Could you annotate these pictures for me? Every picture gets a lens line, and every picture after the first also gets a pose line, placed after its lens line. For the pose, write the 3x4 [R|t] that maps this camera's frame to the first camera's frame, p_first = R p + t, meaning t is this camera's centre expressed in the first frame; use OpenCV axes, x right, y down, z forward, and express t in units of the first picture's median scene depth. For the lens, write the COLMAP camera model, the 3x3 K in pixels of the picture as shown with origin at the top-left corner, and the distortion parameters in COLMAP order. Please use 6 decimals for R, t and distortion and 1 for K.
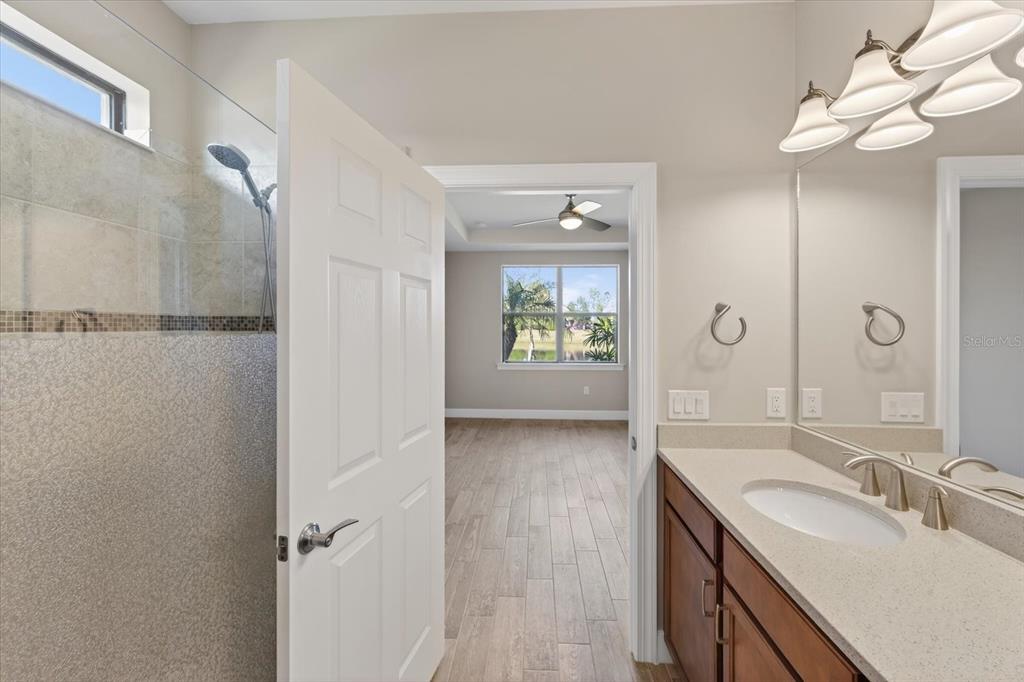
lens RADIAL K [[405.9, 0, 518.5], [0, 405.9, 324.0], [0, 0, 1]] dist [-0.002867, -0.000645]
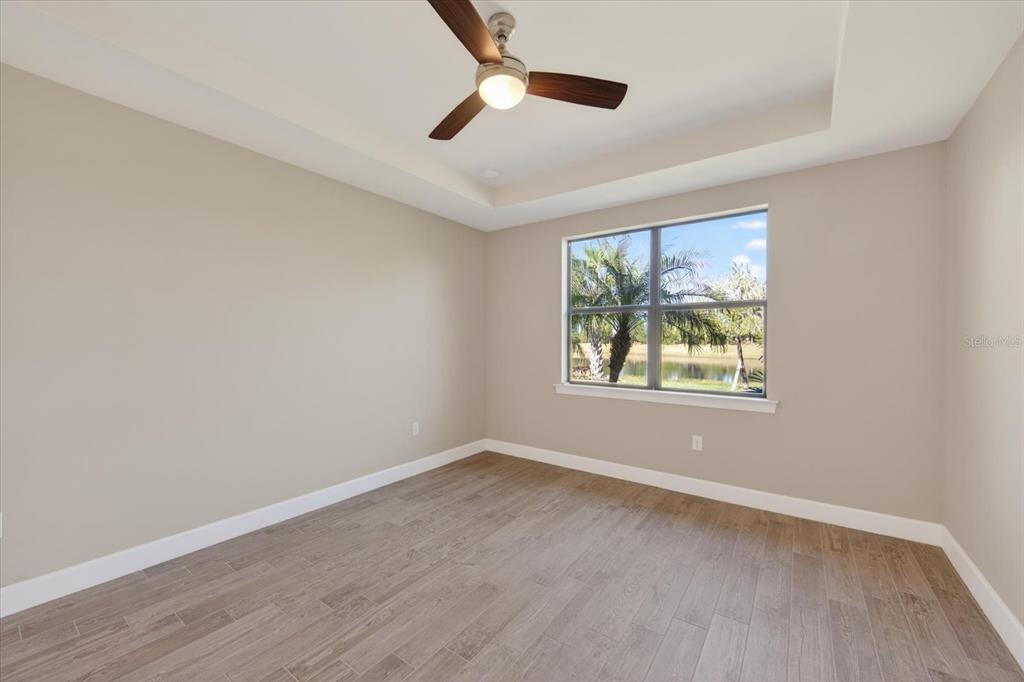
lens RADIAL K [[405.9, 0, 521.6], [0, 405.9, 336.1], [0, 0, 1]] dist [-0.002867, -0.000645]
pose [[0.845758, -0.001936, -0.533562, 0.194441], [-0.000759, 0.999988, -0.004833, 0.016338], [0.533565, 0.004493, 0.845747, 0.303729]]
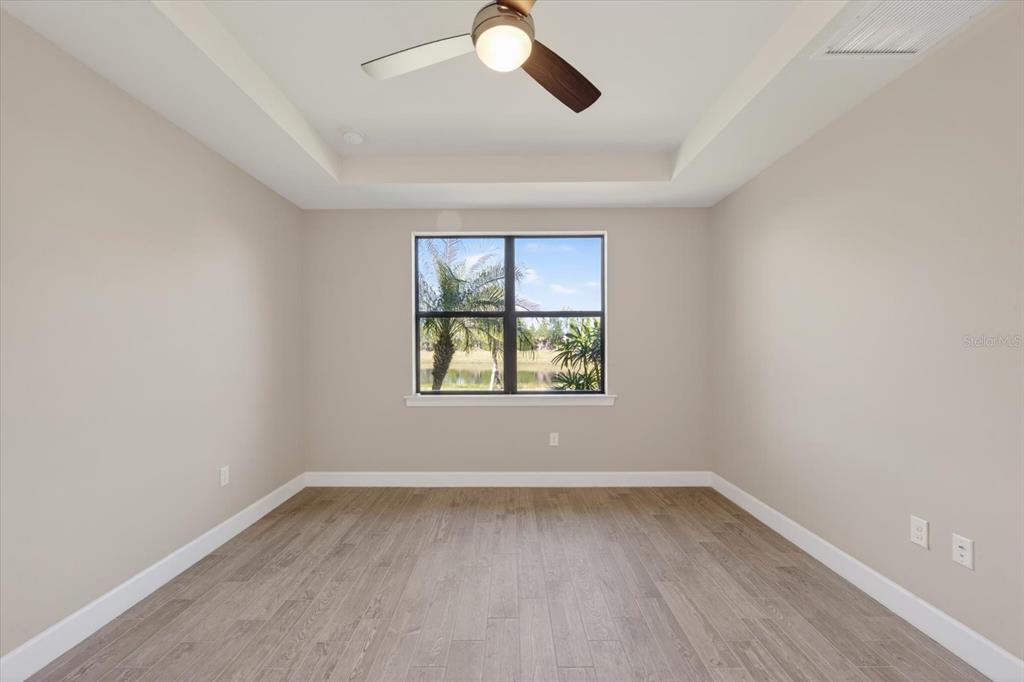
lens RADIAL K [[405.9, 0, 514.1], [0, 405.9, 346.9], [0, 0, 1]] dist [-0.002867, -0.000645]
pose [[0.998501, -0.004489, 0.054548, 0.056446], [0.004230, 0.999979, 0.004855, 0.017360], [-0.054569, -0.004617, 0.998499, 0.298906]]
